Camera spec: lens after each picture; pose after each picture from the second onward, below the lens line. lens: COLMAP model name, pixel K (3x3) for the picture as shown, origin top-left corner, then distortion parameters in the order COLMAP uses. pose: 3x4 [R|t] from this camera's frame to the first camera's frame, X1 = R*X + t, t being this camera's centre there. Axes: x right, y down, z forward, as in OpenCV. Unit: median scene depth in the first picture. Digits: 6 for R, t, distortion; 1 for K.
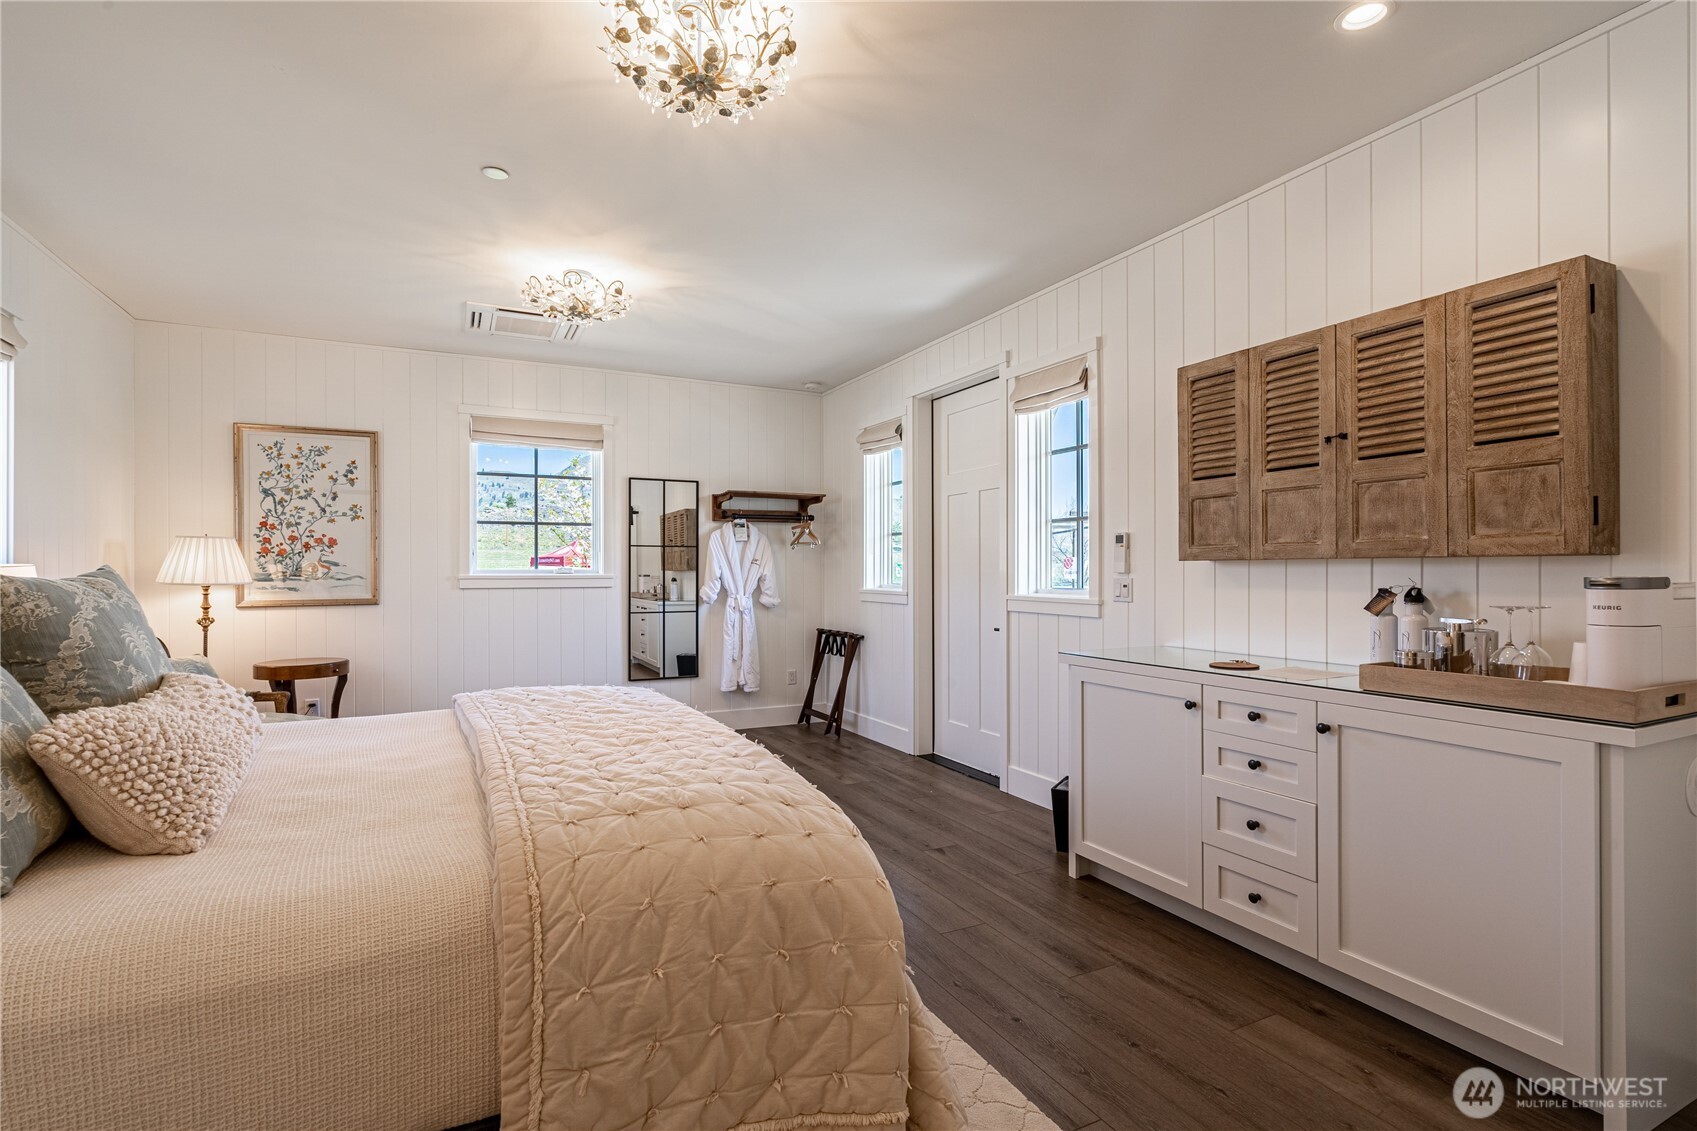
lens RADIAL K [[814.5, 0, 849.2], [0, 814.5, 569.1], [0, 0, 1]] dist [0.000773, 0.000320]
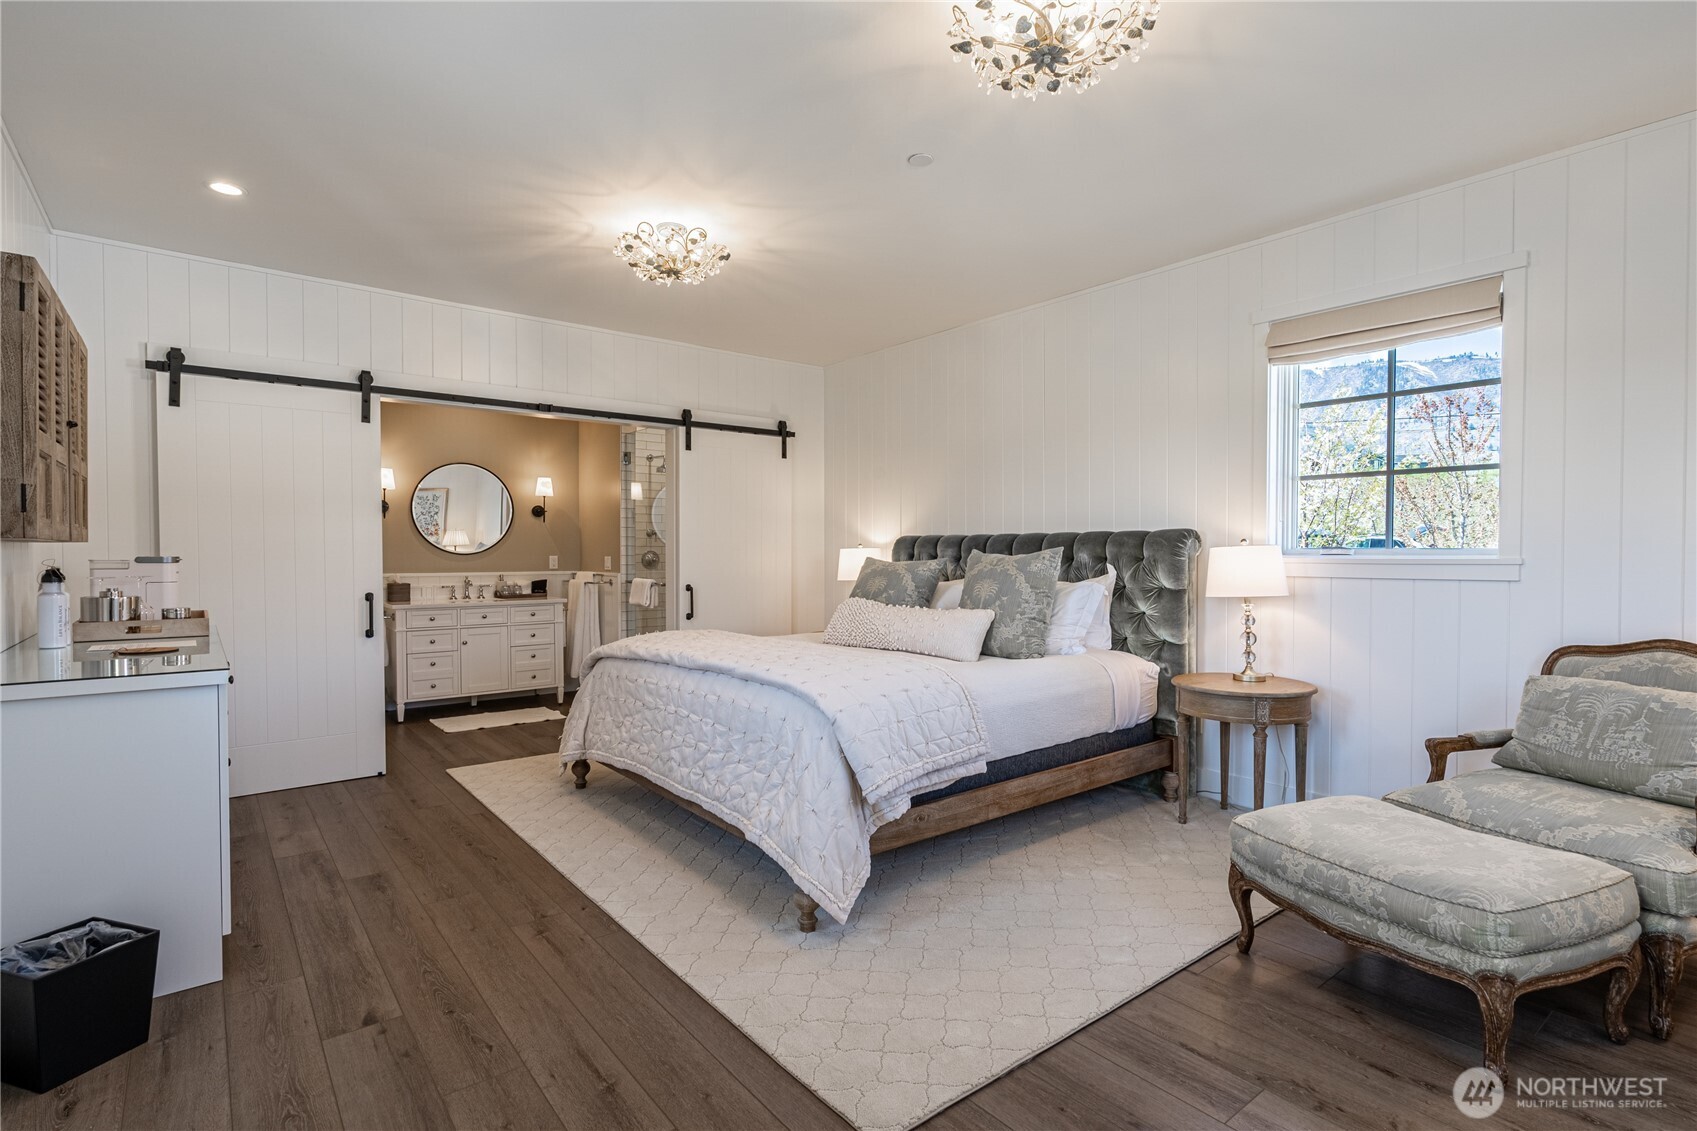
lens RADIAL K [[814.5, 0, 852.8], [0, 814.5, 565.6], [0, 0, 1]] dist [0.000773, 0.000320]
pose [[-0.976660, 0.002159, -0.214779, -0.120511], [-0.000036, 0.999948, 0.010212, 0.006496], [0.214790, 0.009981, -0.976609, 1.861941]]
